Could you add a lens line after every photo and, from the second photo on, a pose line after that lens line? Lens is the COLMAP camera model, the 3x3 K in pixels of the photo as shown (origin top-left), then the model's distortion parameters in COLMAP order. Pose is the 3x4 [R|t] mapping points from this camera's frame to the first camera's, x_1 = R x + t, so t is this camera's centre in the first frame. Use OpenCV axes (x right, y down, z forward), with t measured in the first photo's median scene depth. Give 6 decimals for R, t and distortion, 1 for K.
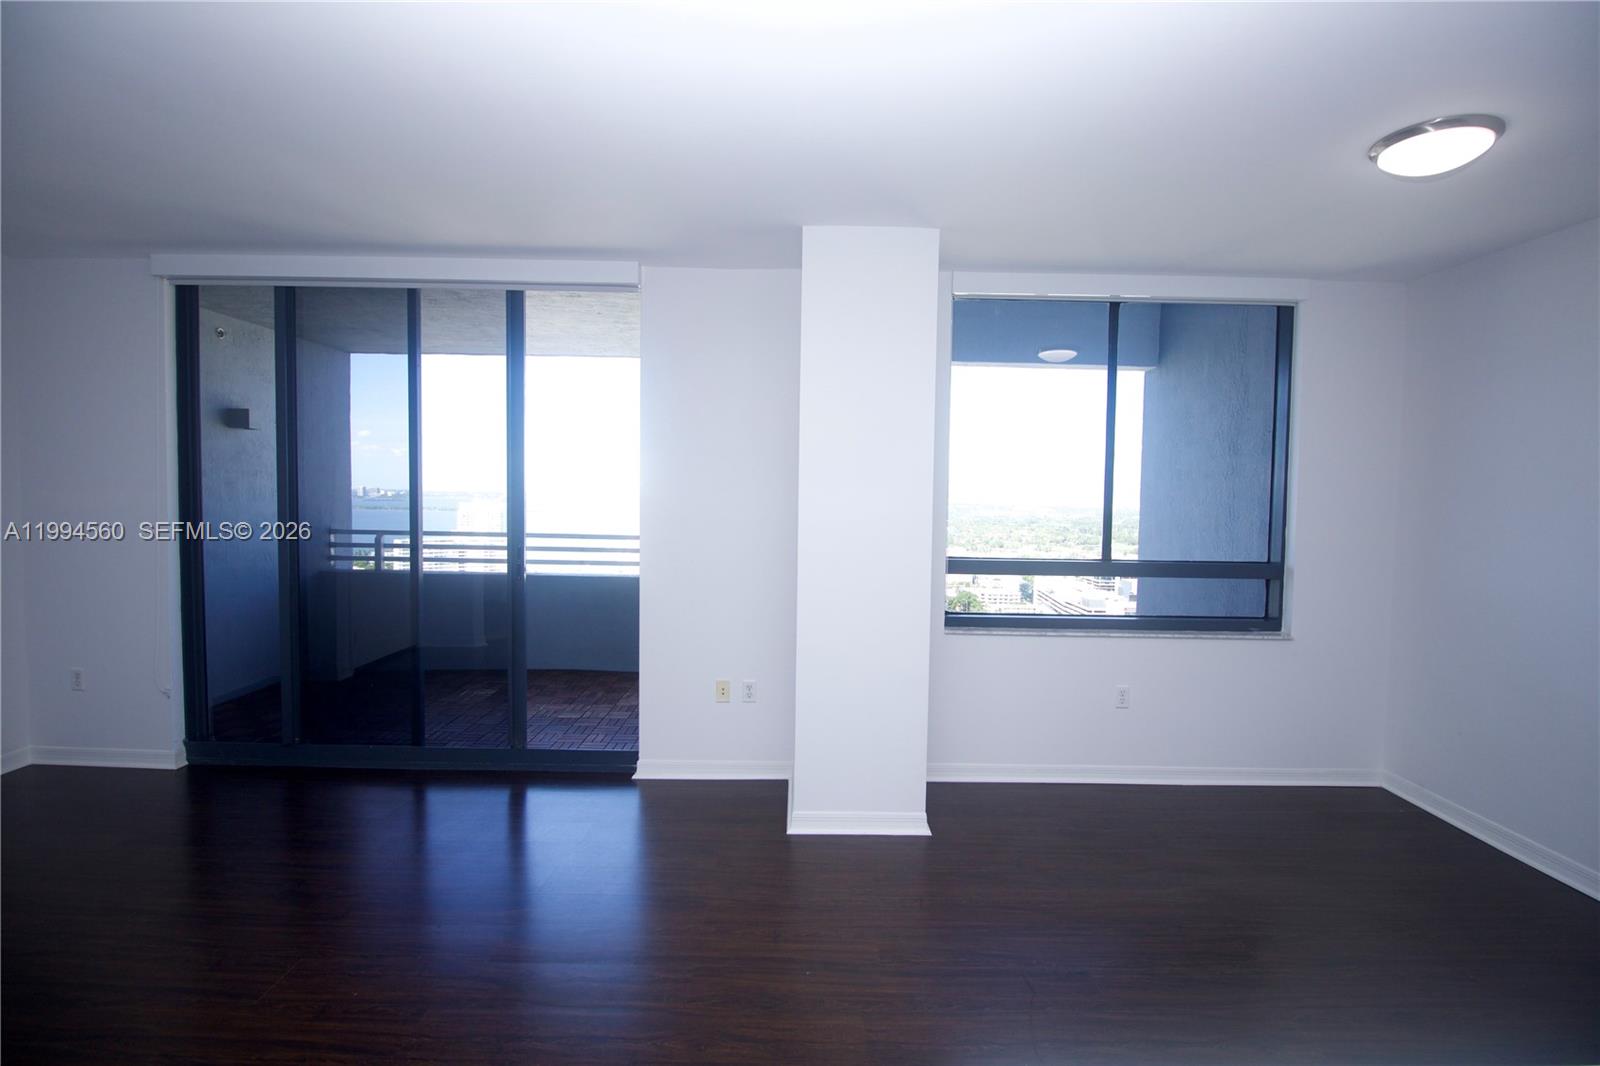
lens RADIAL K [[733.5, 0, 802.2], [0, 733.5, 528.0], [0, 0, 1]] dist [0.016412, -0.021967]
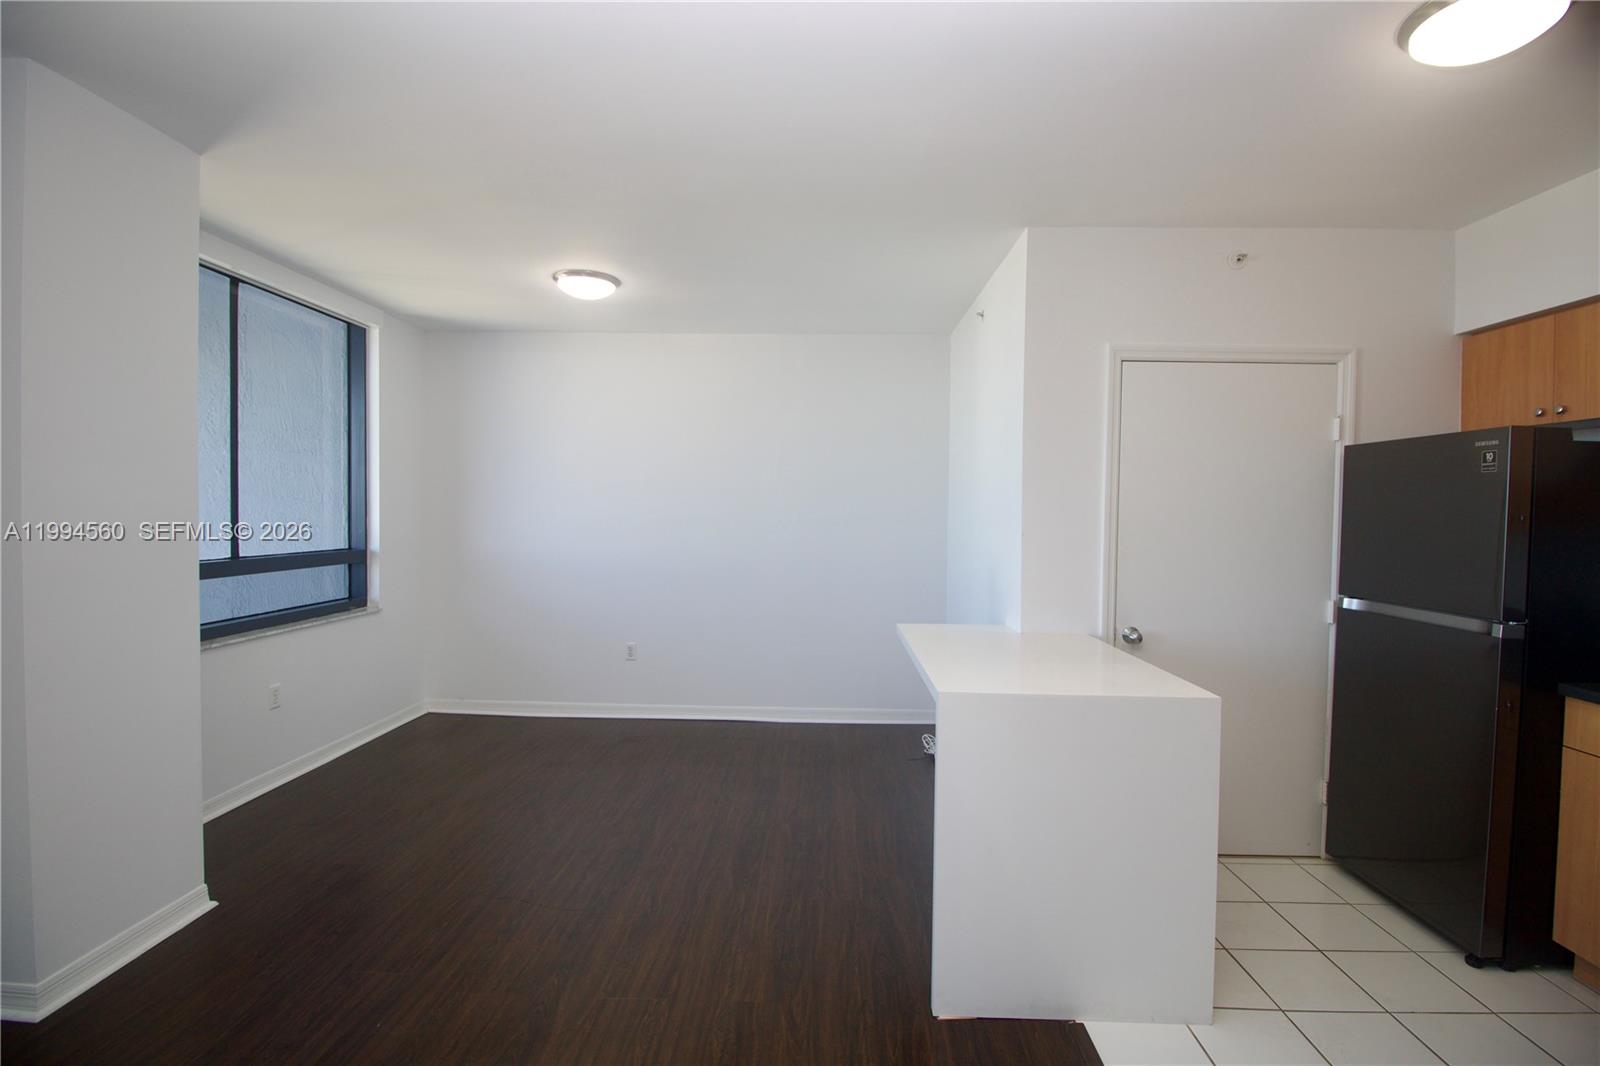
lens RADIAL K [[733.5, 0, 802.2], [0, 733.5, 528.0], [0, 0, 1]] dist [0.016412, -0.021967]
pose [[0.048792, -0.040100, 0.998004, -0.473849], [0.038164, 0.998539, 0.038256, -0.001813], [-0.998080, 0.036221, 0.050251, 0.249410]]
